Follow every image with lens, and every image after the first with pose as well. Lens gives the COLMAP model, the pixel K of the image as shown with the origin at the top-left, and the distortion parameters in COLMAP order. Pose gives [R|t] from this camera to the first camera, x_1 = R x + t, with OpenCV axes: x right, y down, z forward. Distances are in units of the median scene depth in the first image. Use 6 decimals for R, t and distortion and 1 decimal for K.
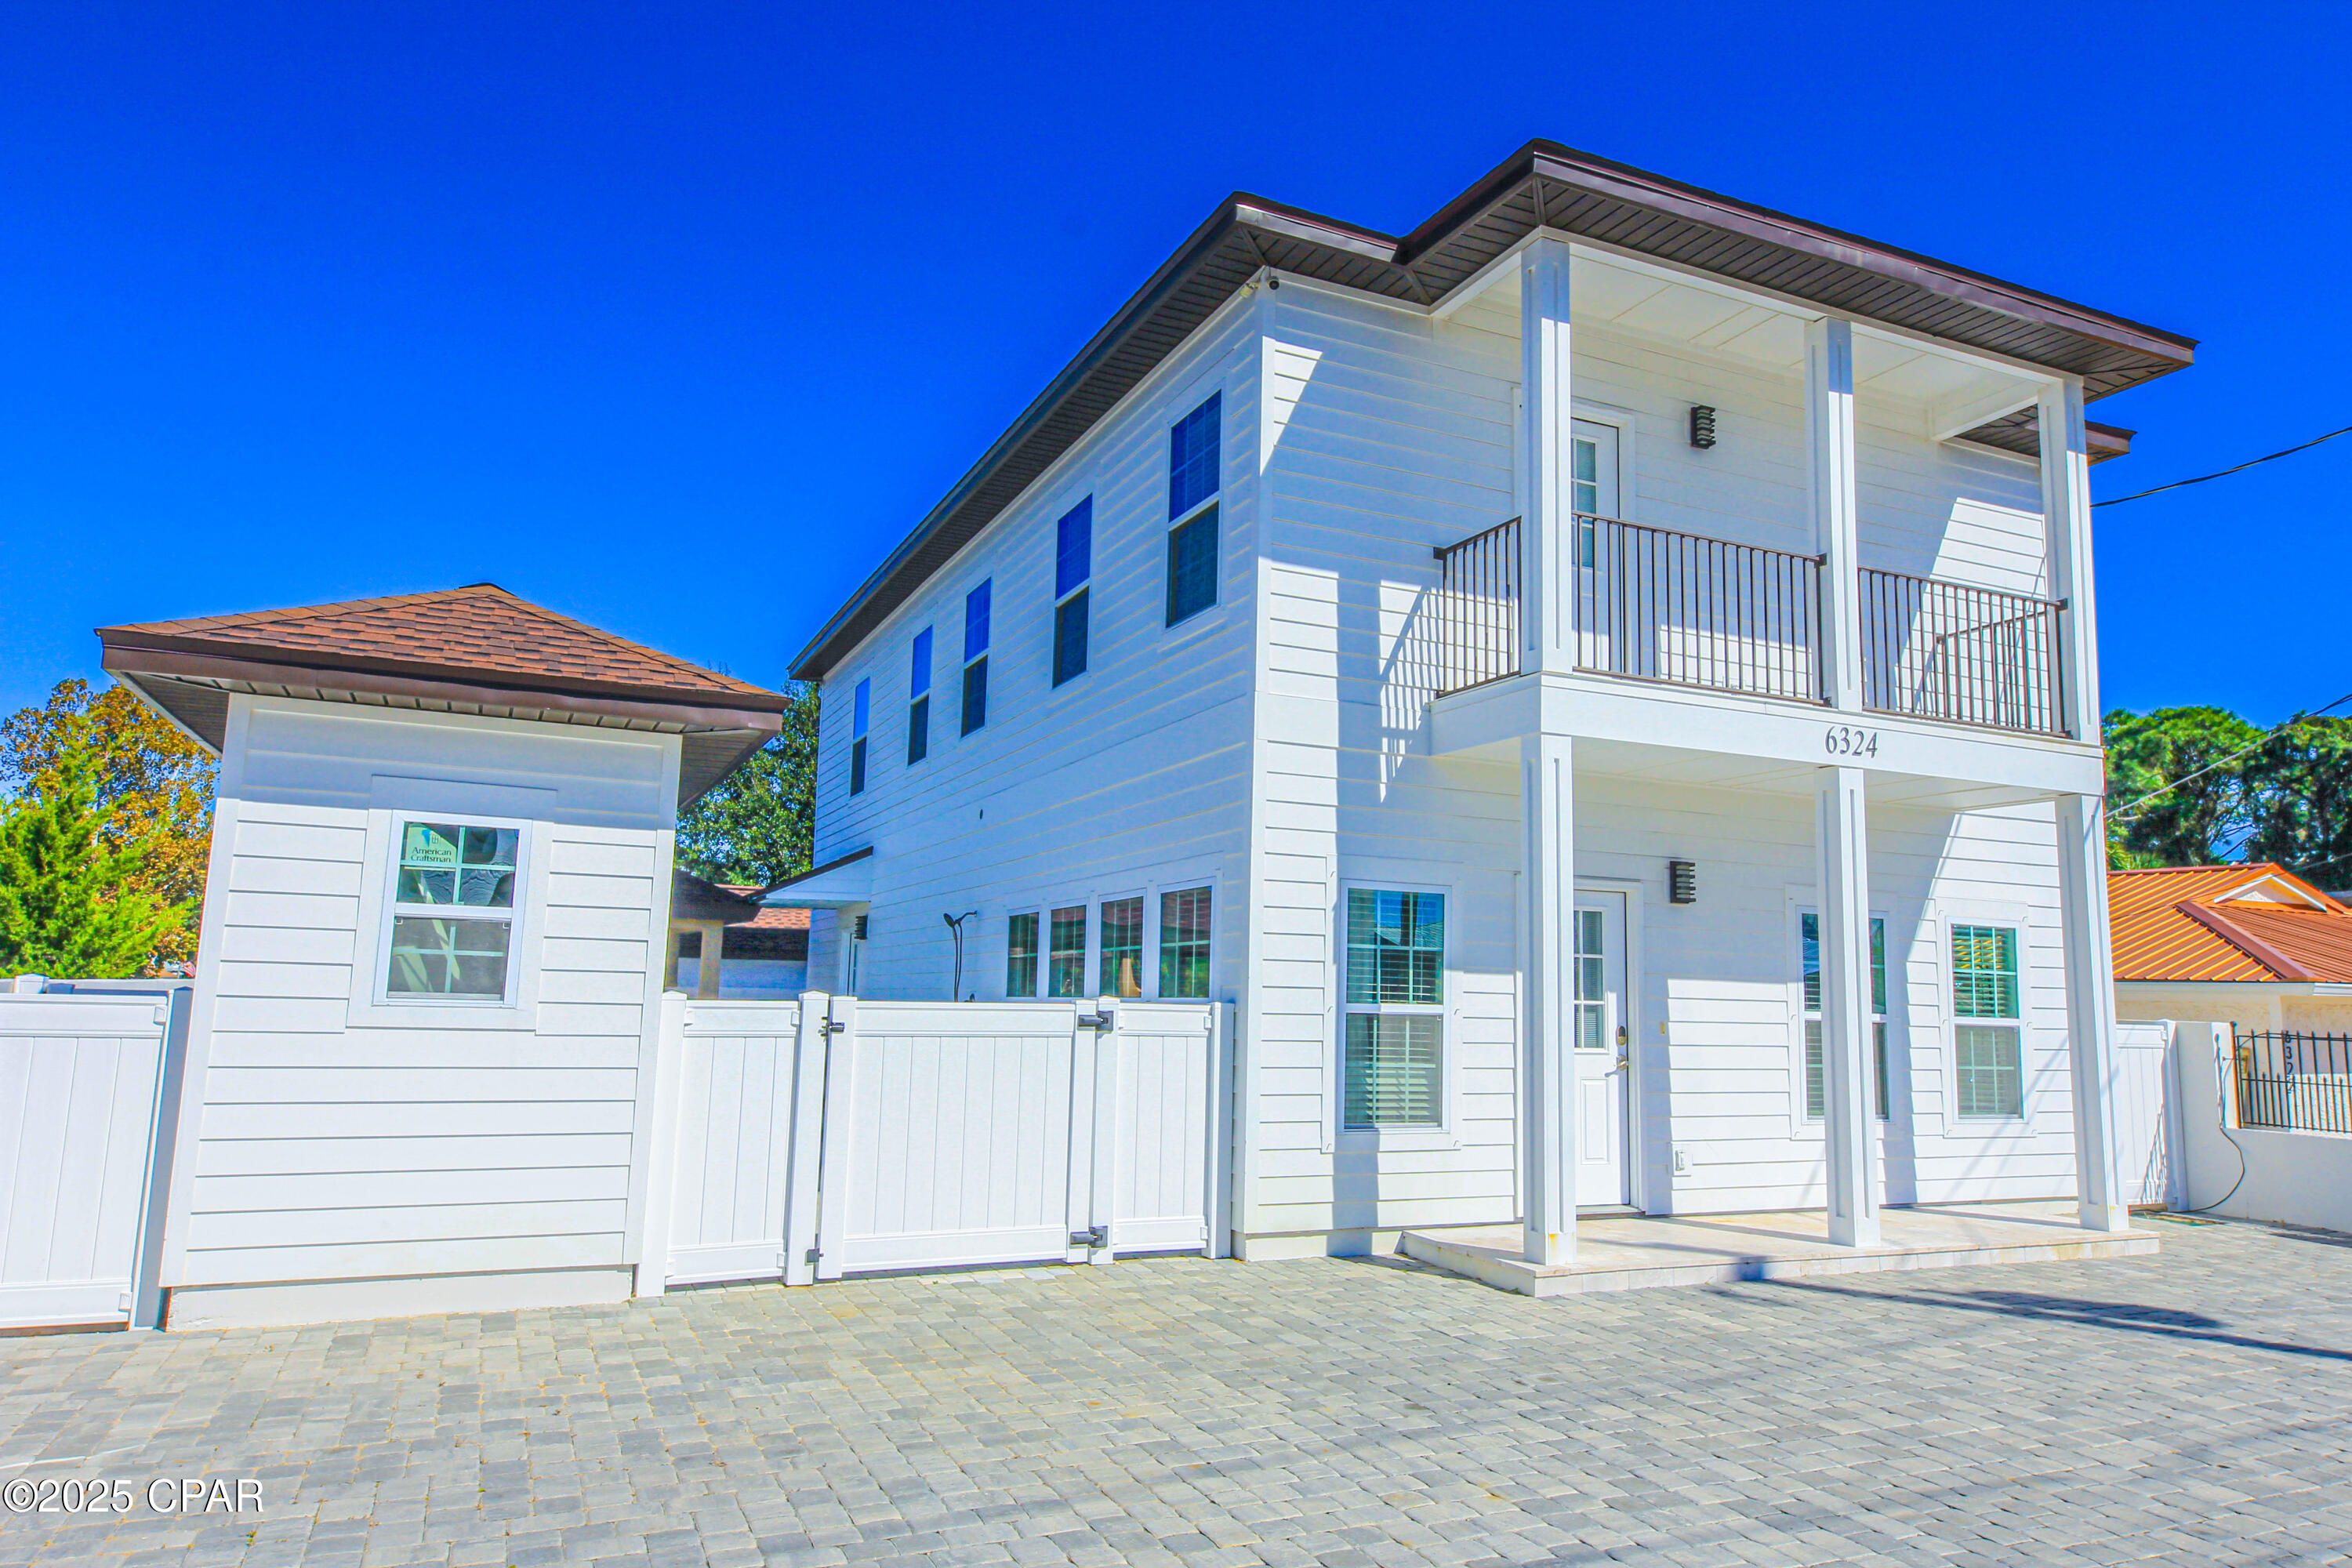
lens RADIAL K [[1508.7, 0, 1186.8], [0, 1508.7, 792.6], [0, 0, 1]] dist [-0.001134, 0.013480]
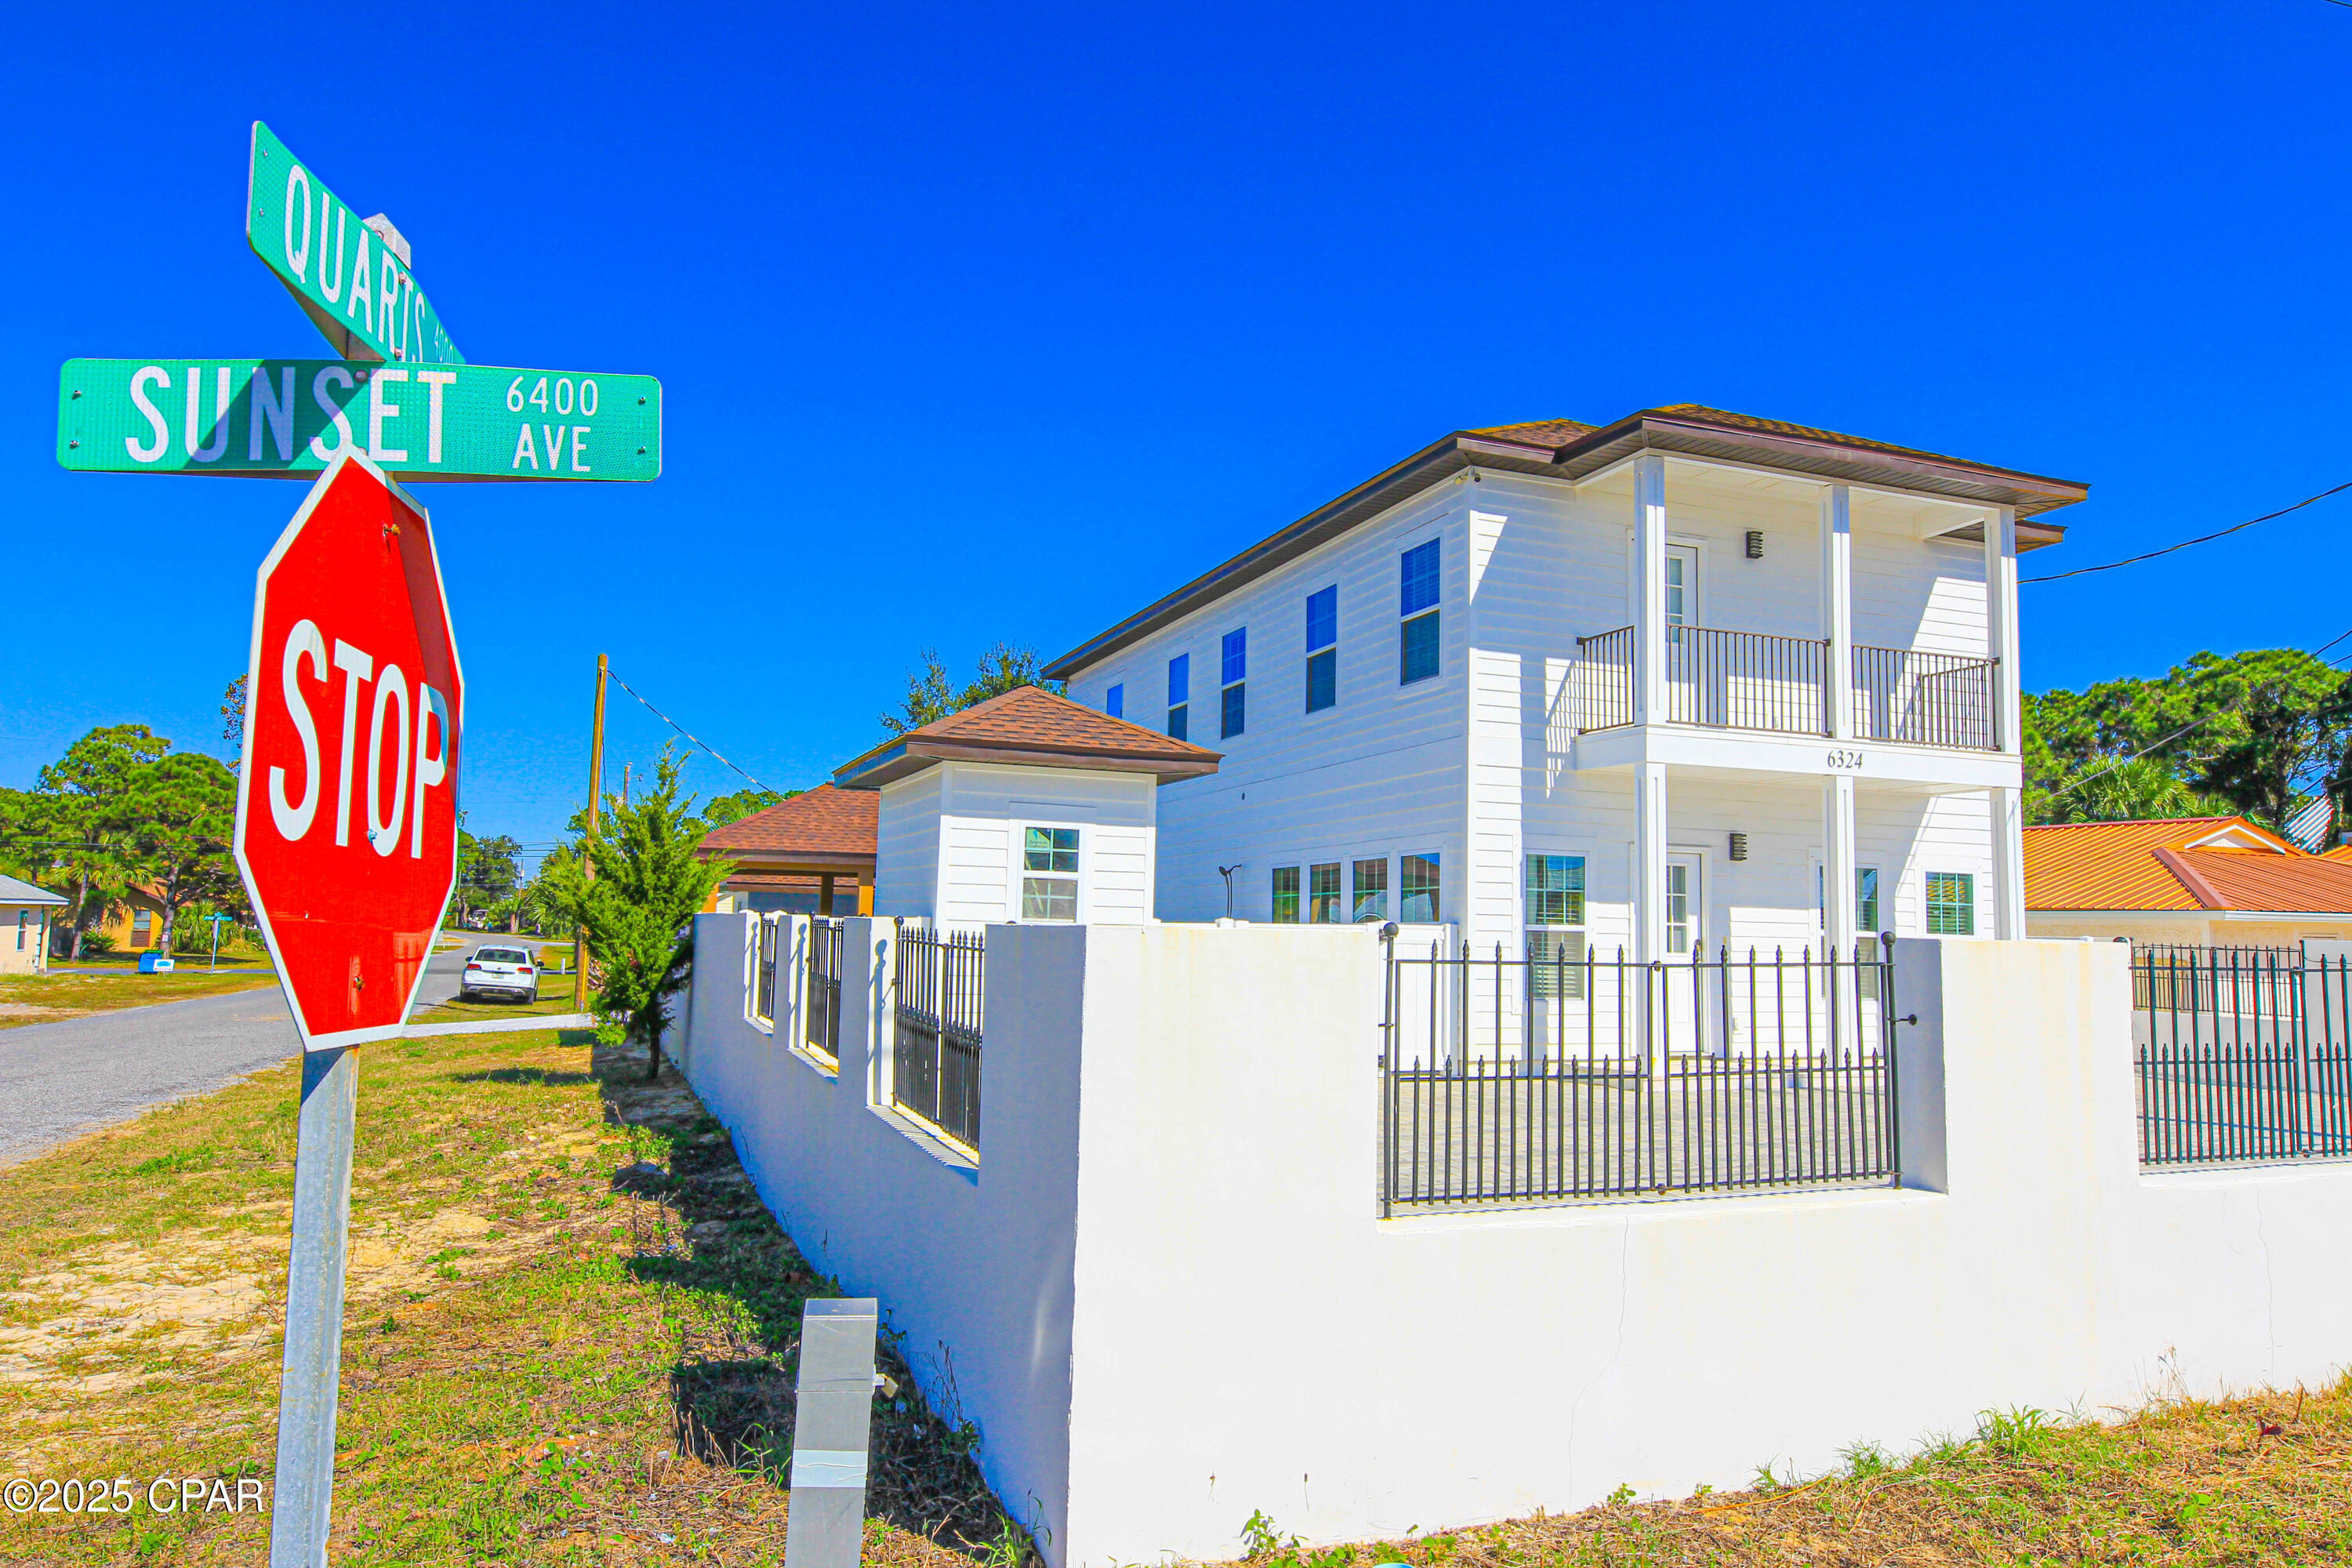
lens RADIAL K [[1508.7, 0, 1190.0], [0, 1508.7, 790.1], [0, 0, 1]] dist [-0.001134, 0.013480]
pose [[0.998323, -0.008936, -0.057198, -0.151954], [0.011214, 0.999151, 0.039631, -0.069707], [0.056796, -0.040206, 0.997576, -0.604441]]
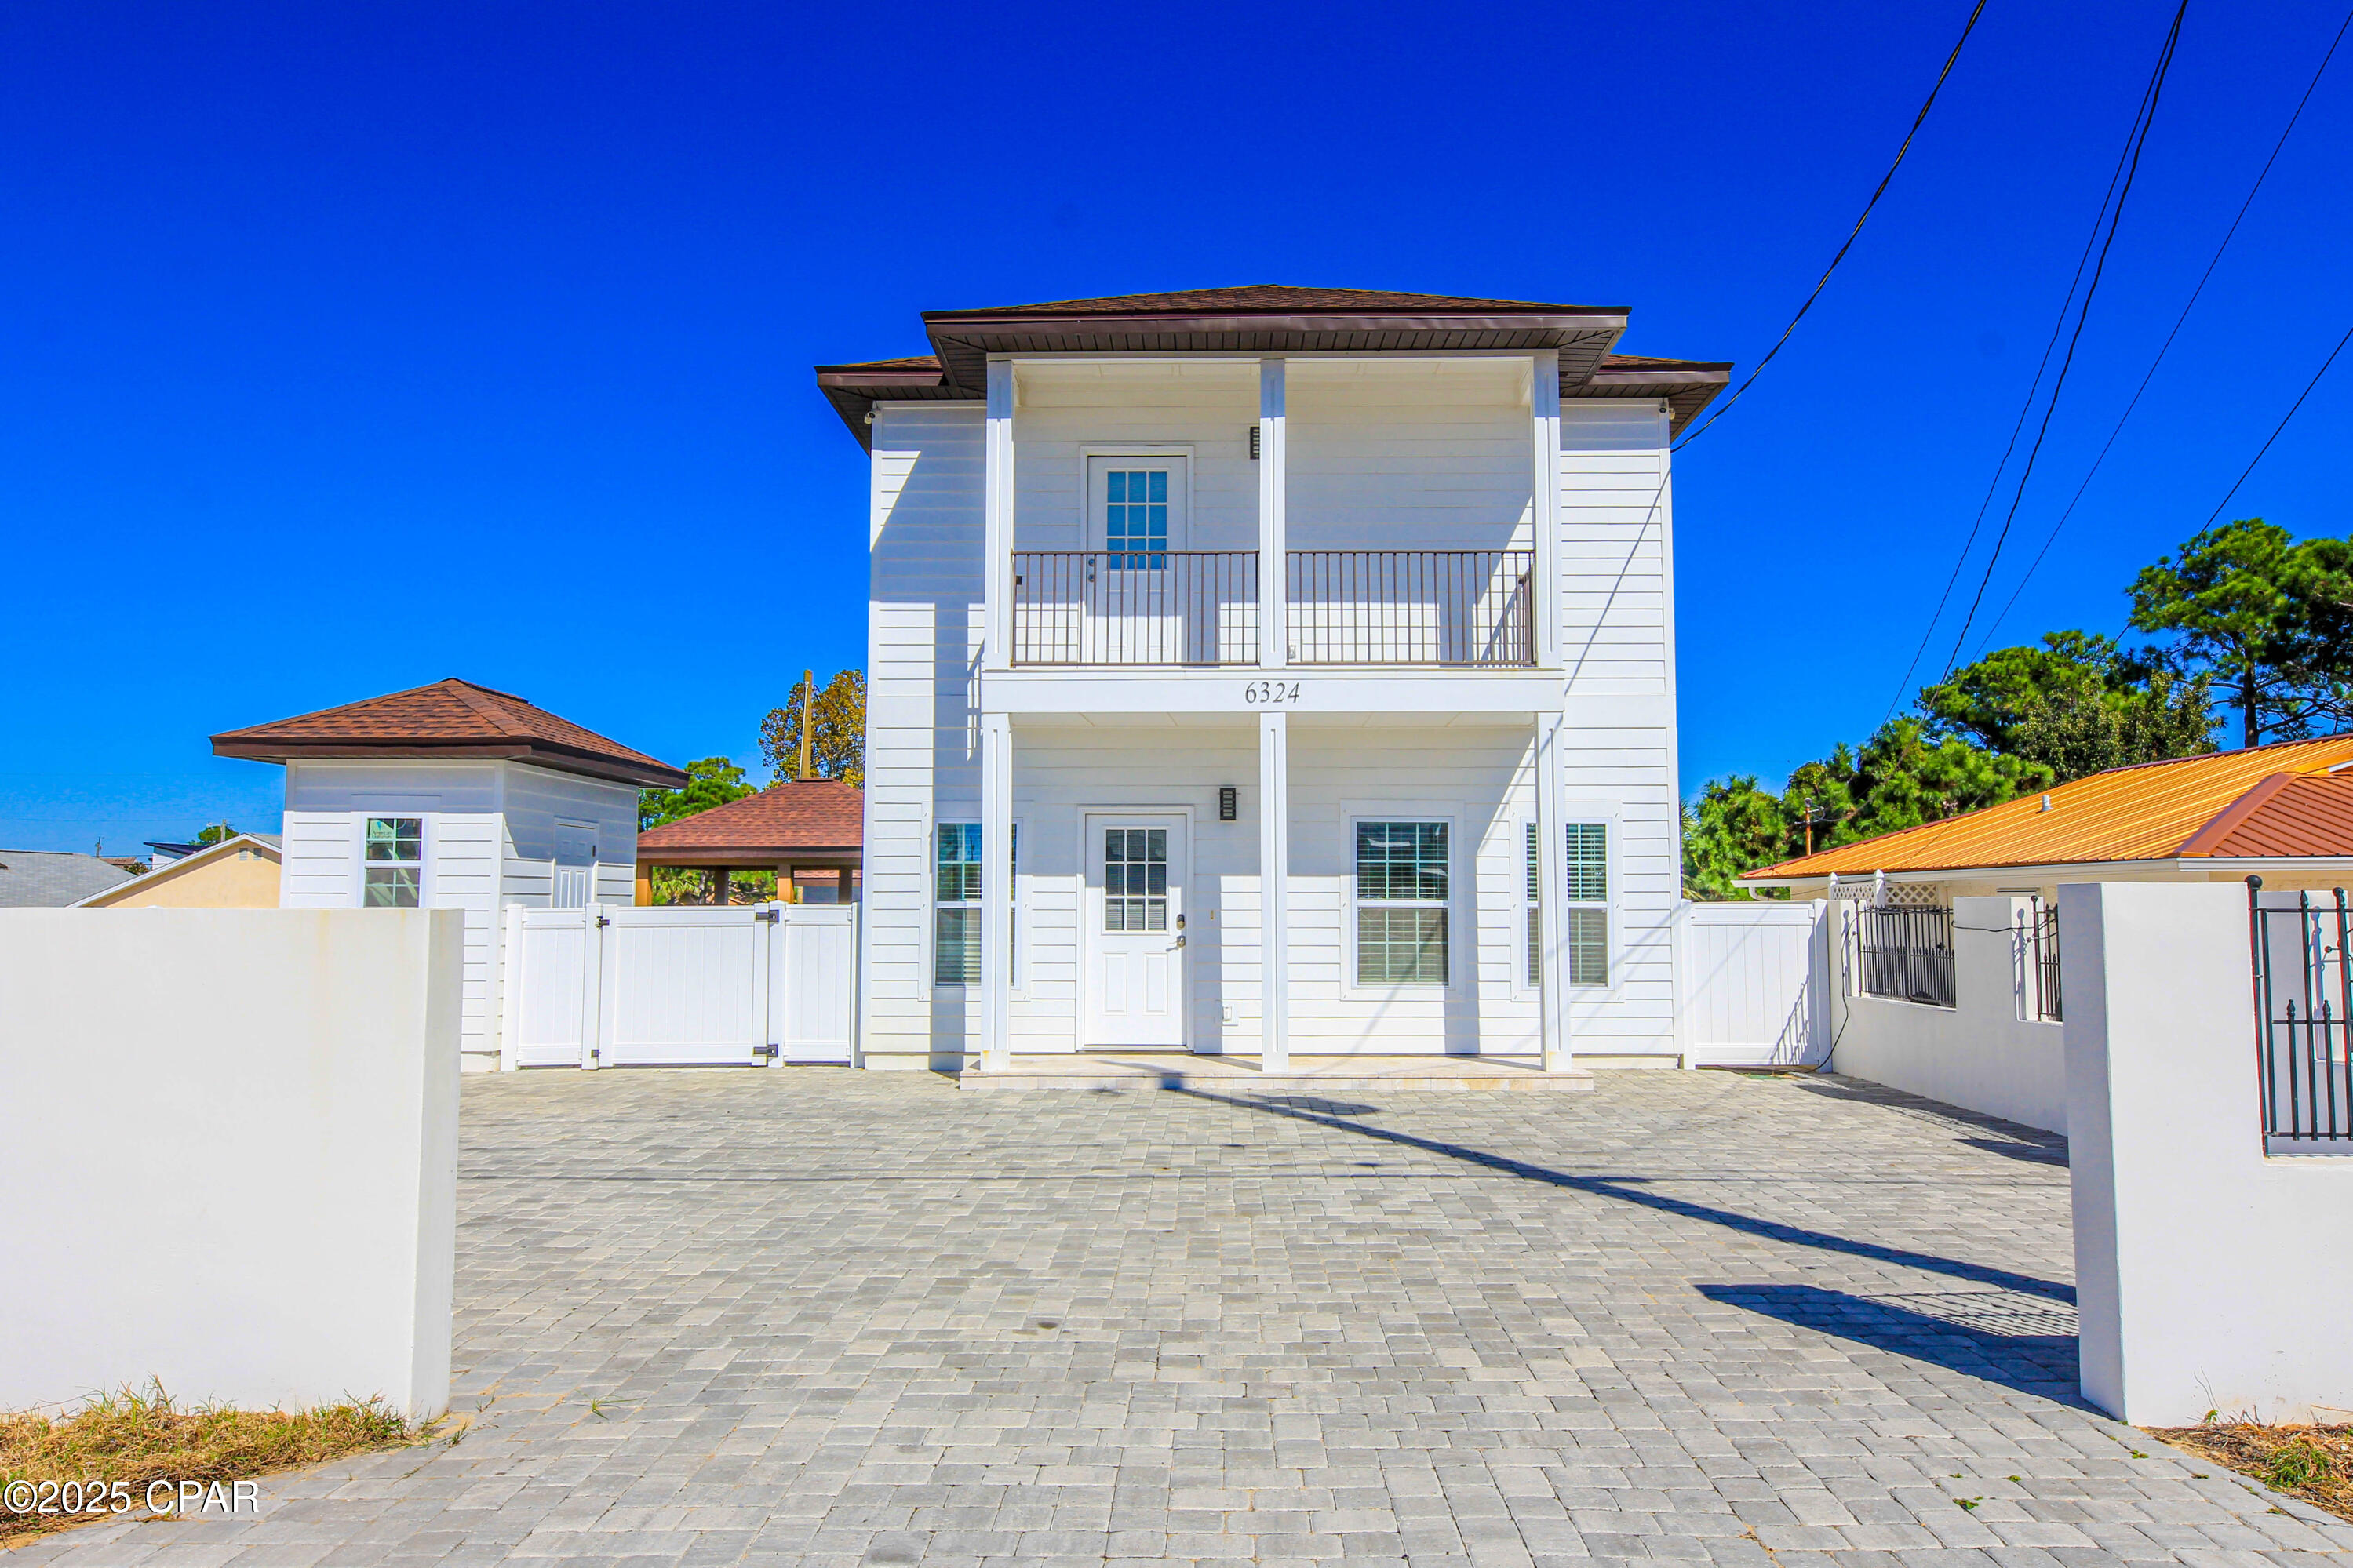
lens RADIAL K [[1509.1, 0, 1182.8], [0, 1509.1, 794.8], [0, 0, 1]] dist [-0.001134, 0.013480]
pose [[0.904286, -0.056369, -0.423189, 0.887160], [0.077759, 0.996411, 0.033436, 0.004814], [0.419785, -0.063142, 0.905424, -0.213282]]
